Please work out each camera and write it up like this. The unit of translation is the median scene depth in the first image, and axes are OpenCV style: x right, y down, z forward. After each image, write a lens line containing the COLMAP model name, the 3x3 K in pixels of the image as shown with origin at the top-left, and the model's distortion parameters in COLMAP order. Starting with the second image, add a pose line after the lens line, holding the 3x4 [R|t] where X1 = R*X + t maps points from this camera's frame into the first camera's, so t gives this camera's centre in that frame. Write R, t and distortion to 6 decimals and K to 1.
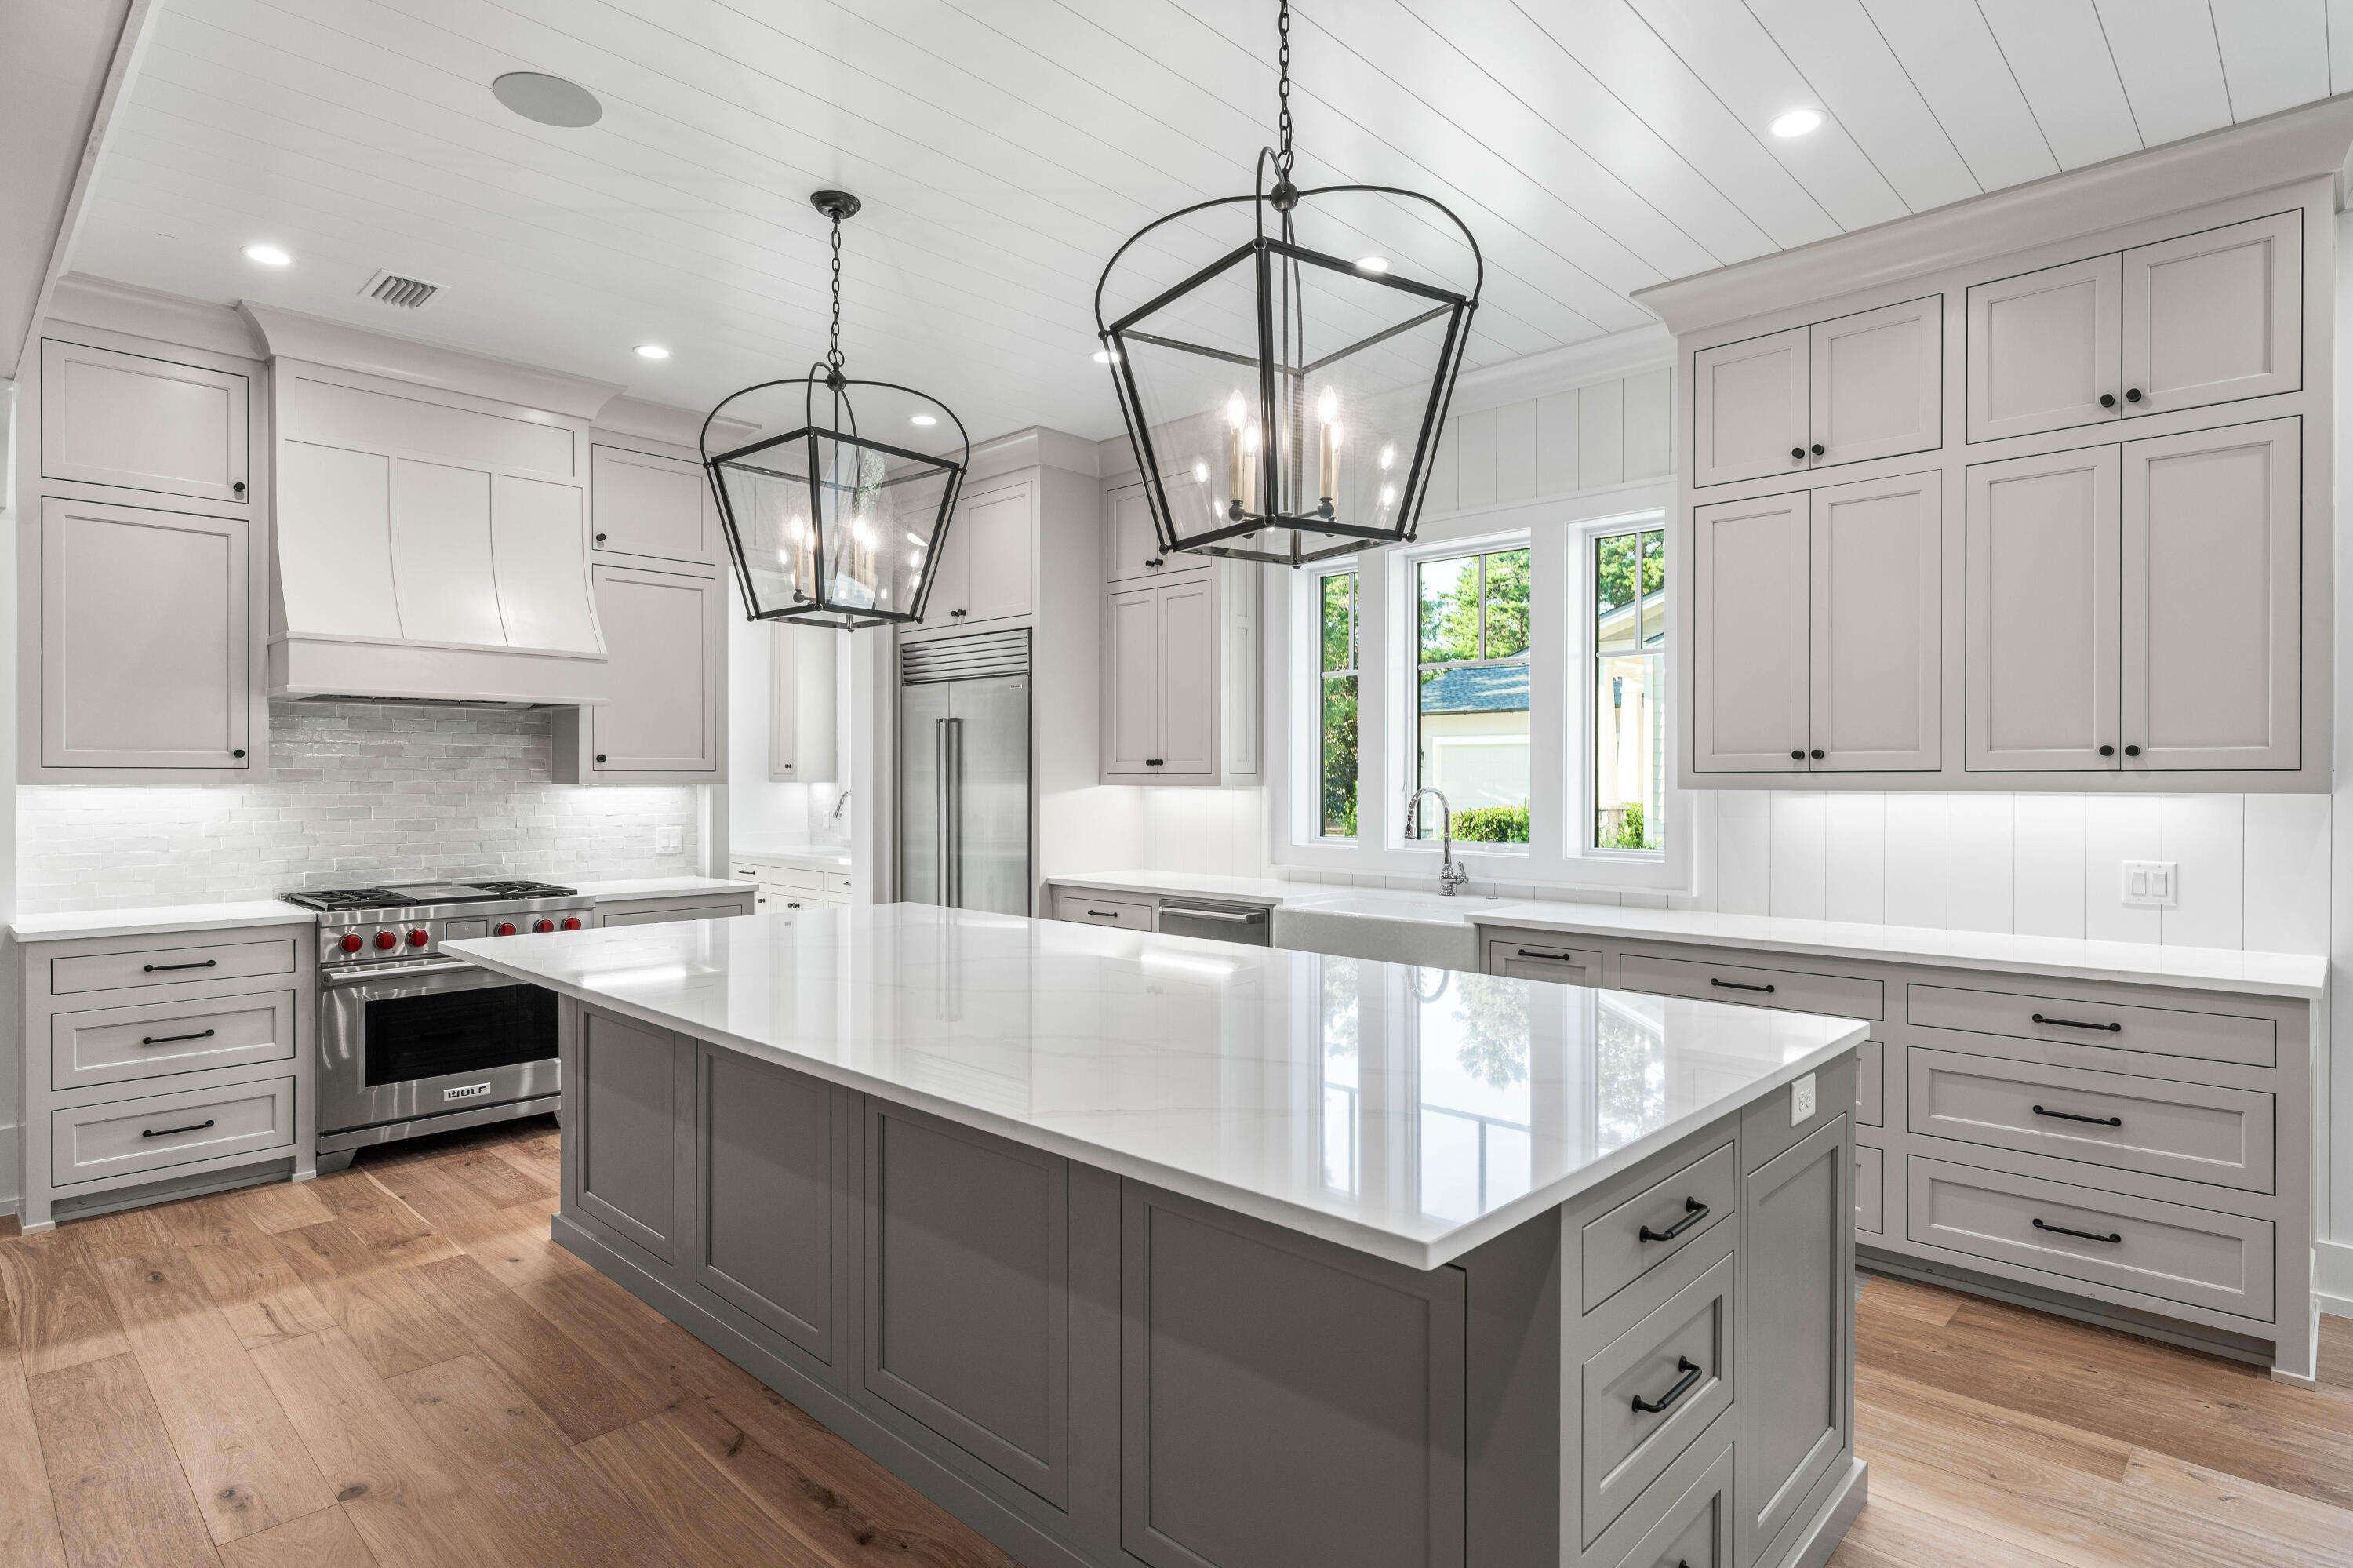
lens RADIAL K [[1243.7, 0, 1172.4], [0, 1243.7, 775.2], [0, 0, 1]] dist [0.001773, 0.001067]
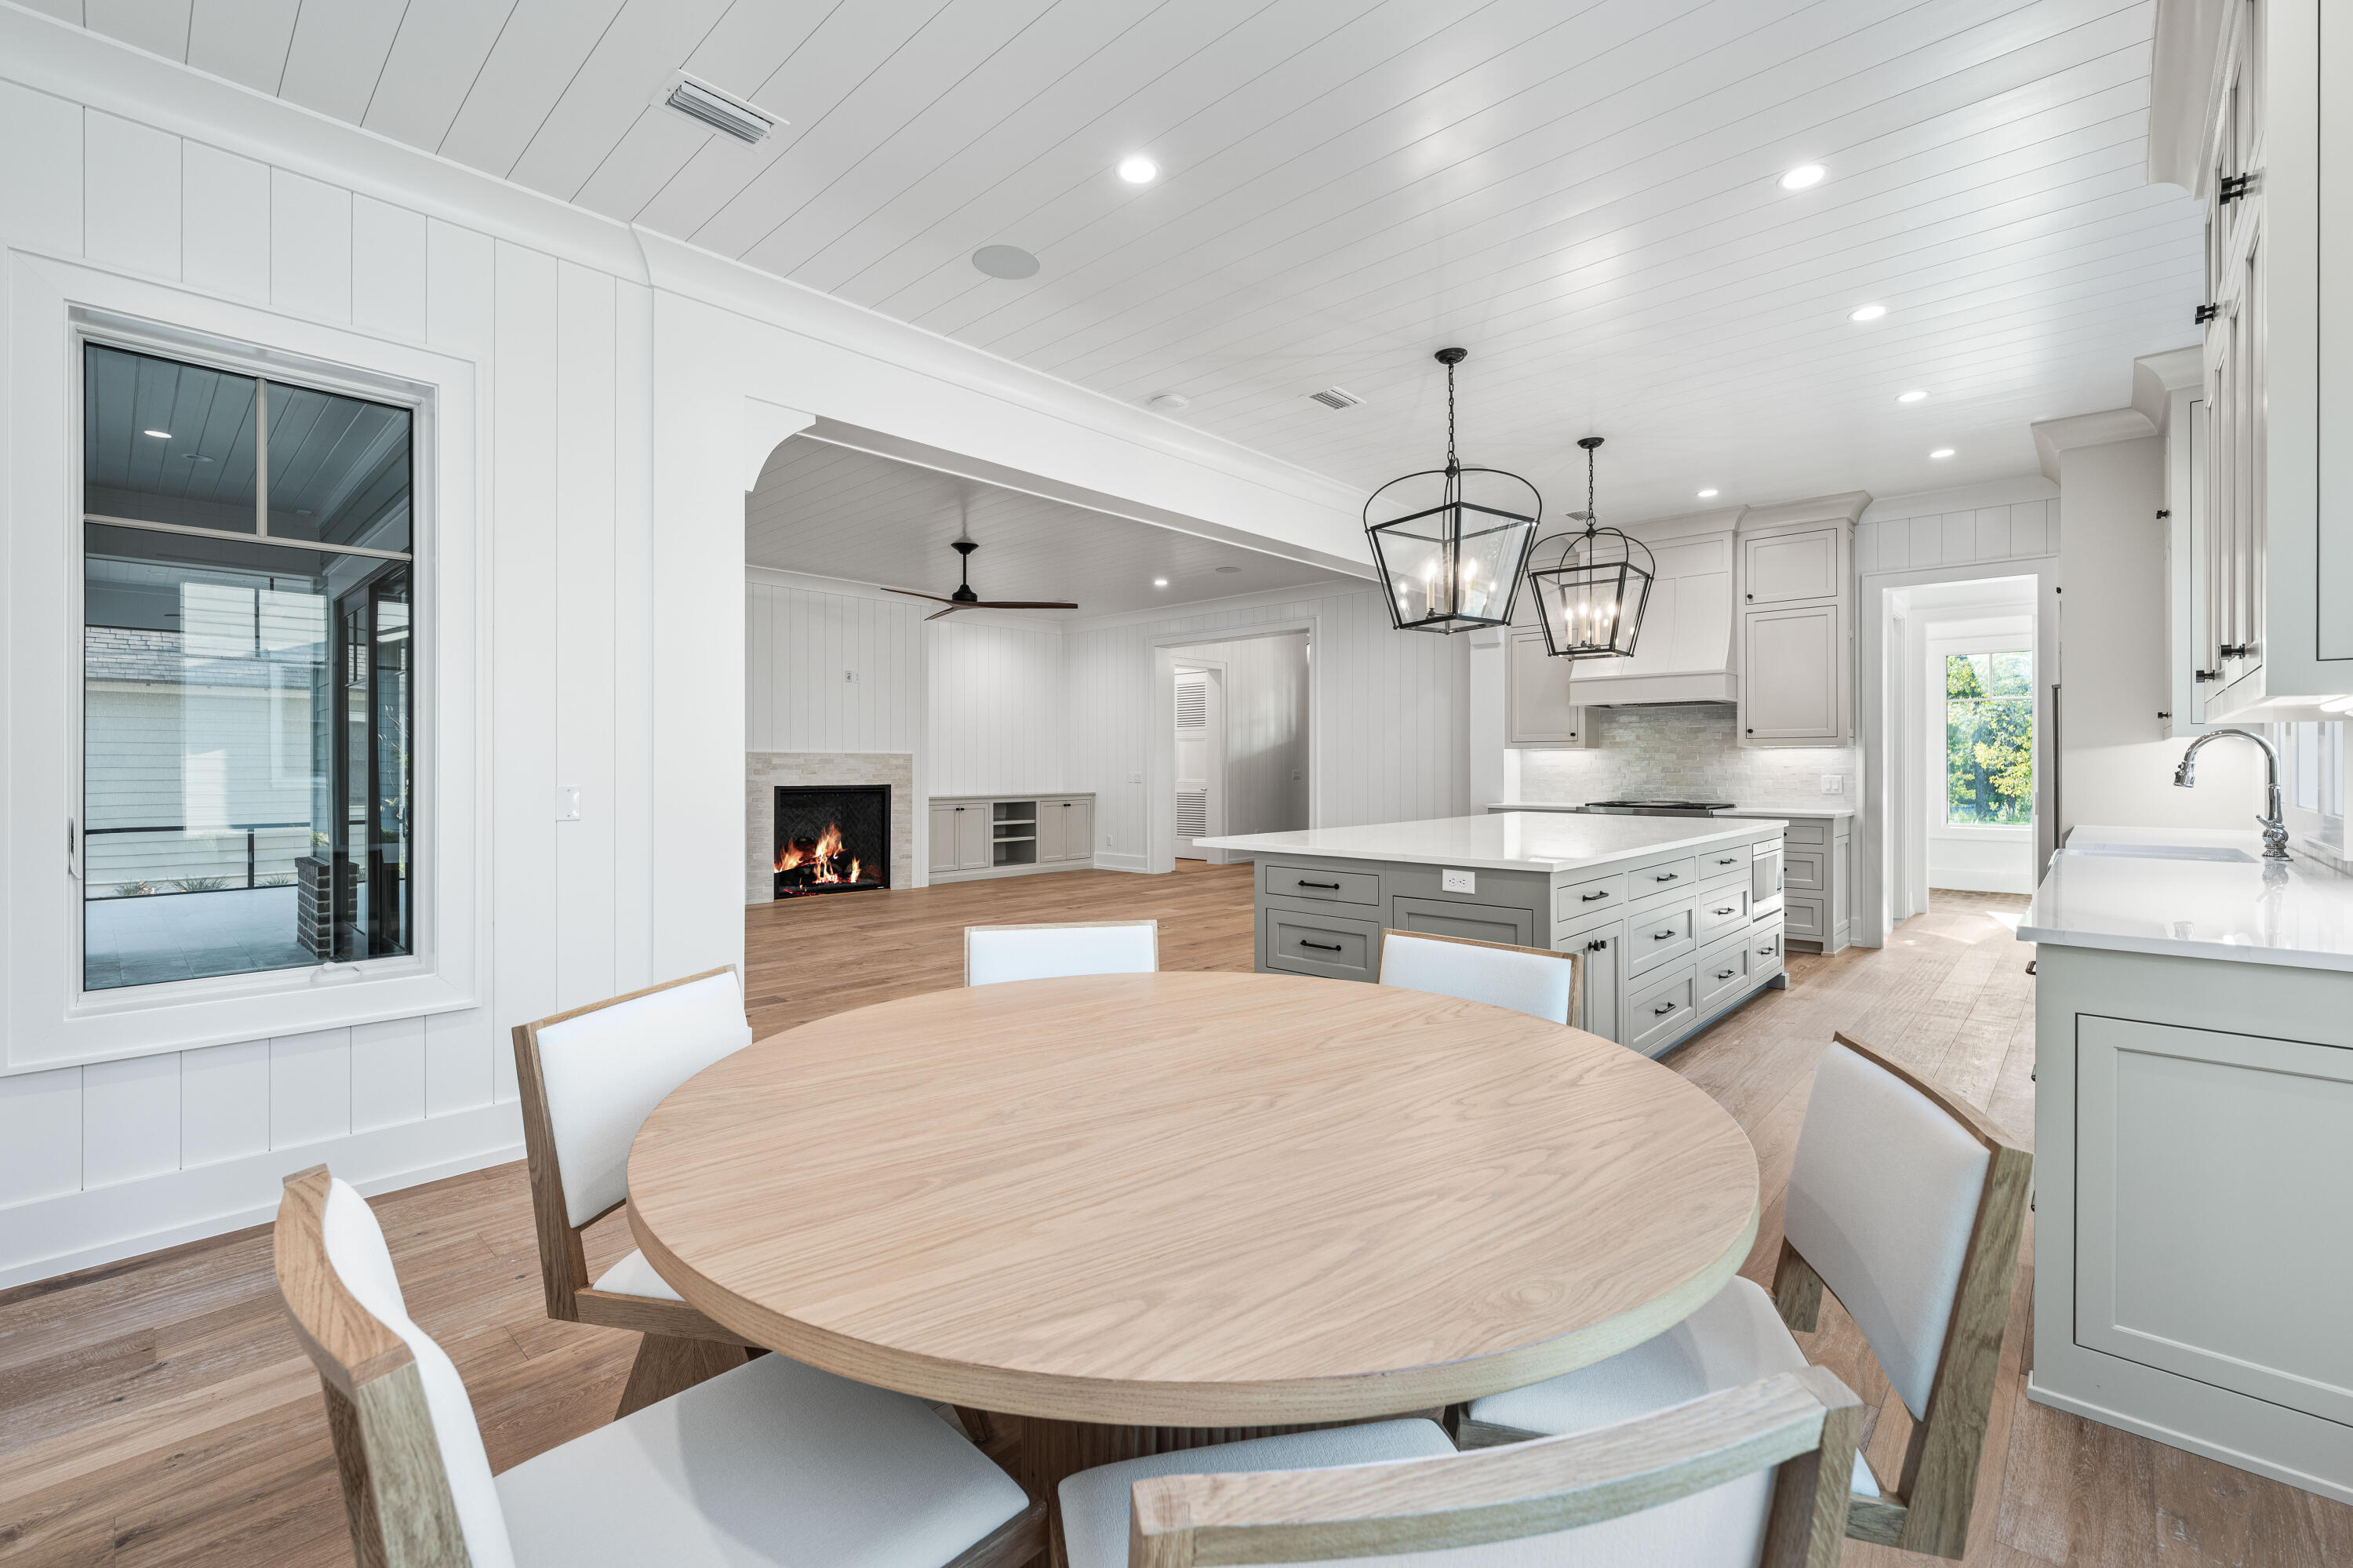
lens RADIAL K [[987.7, 0, 1181.3], [0, 987.7, 769.9], [0, 0, 1]] dist [-0.001125, -0.000057]
pose [[0.020466, 0.004516, -0.999780, 1.042575], [0.004512, 0.999979, 0.004609, 0.034965], [0.999780, -0.004606, 0.020445, 0.259012]]
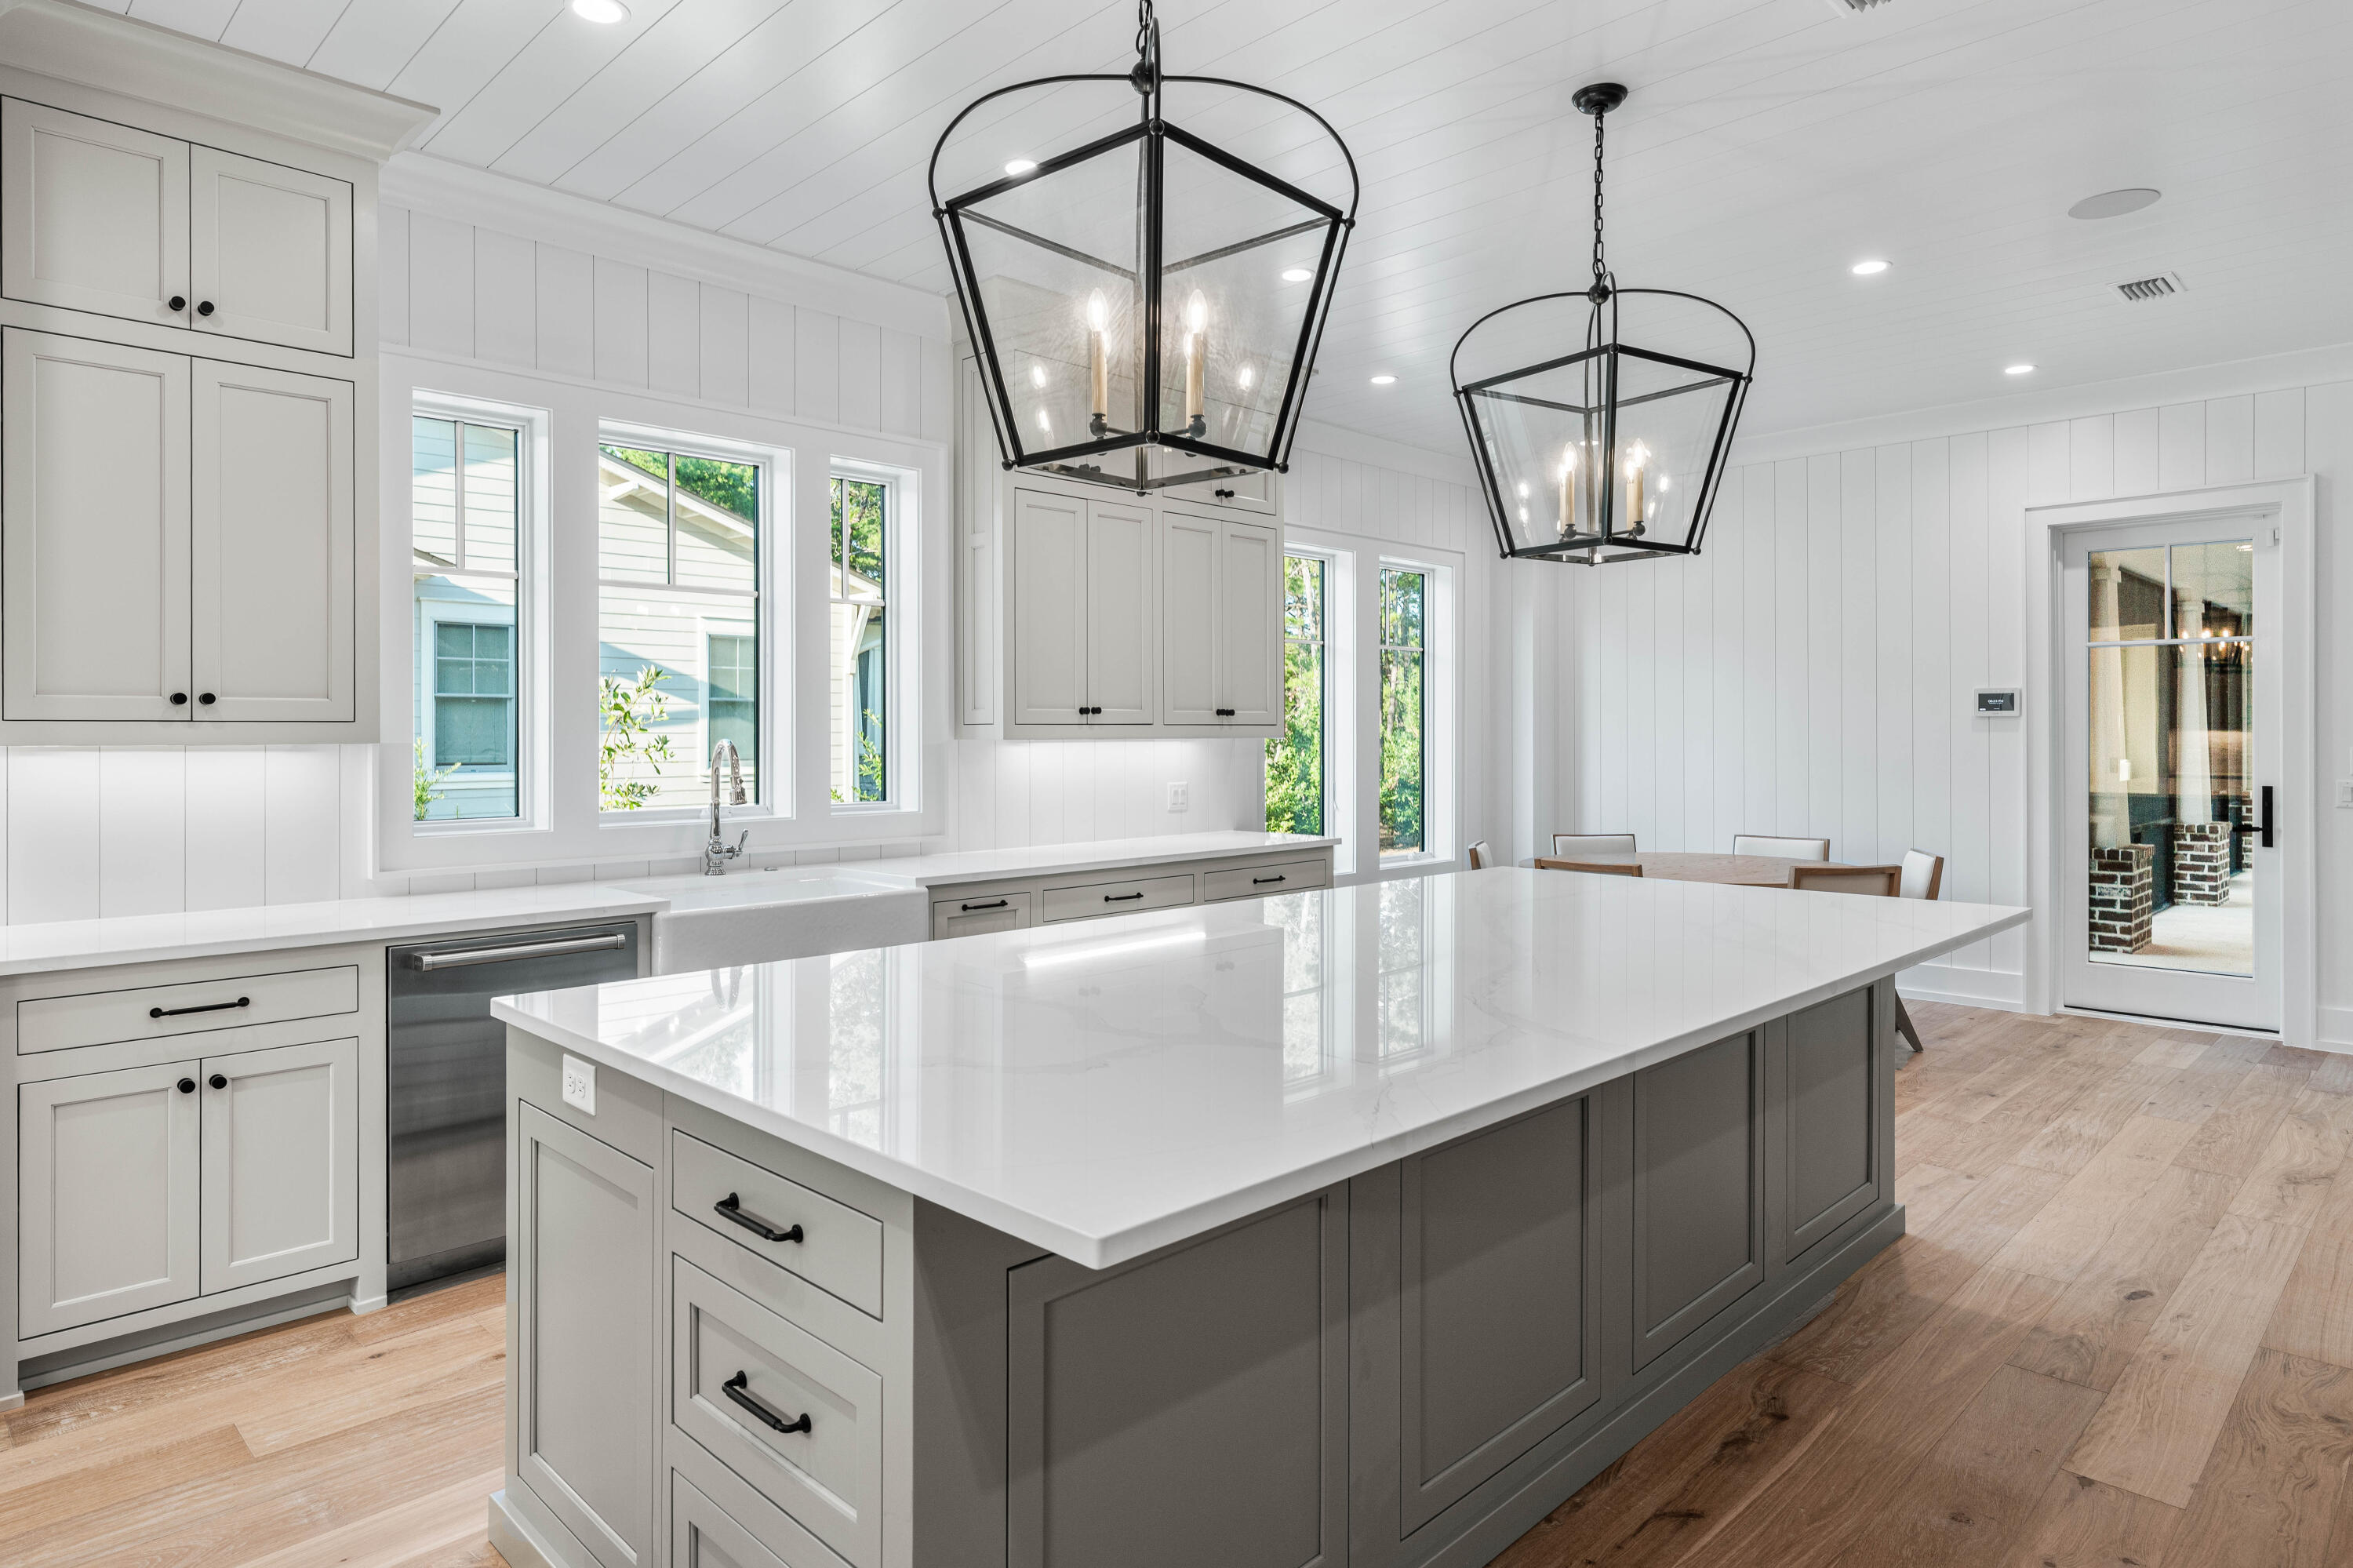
lens RADIAL K [[1349.3, 0, 1173.9], [0, 1349.3, 732.0], [0, 0, 1]] dist [0.004847, -0.000863]
pose [[0.014225, -0.000595, 0.999899, -0.766765], [-0.004540, 0.999989, 0.000659, 0.002031], [-0.999889, -0.004549, 0.014223, 0.800901]]
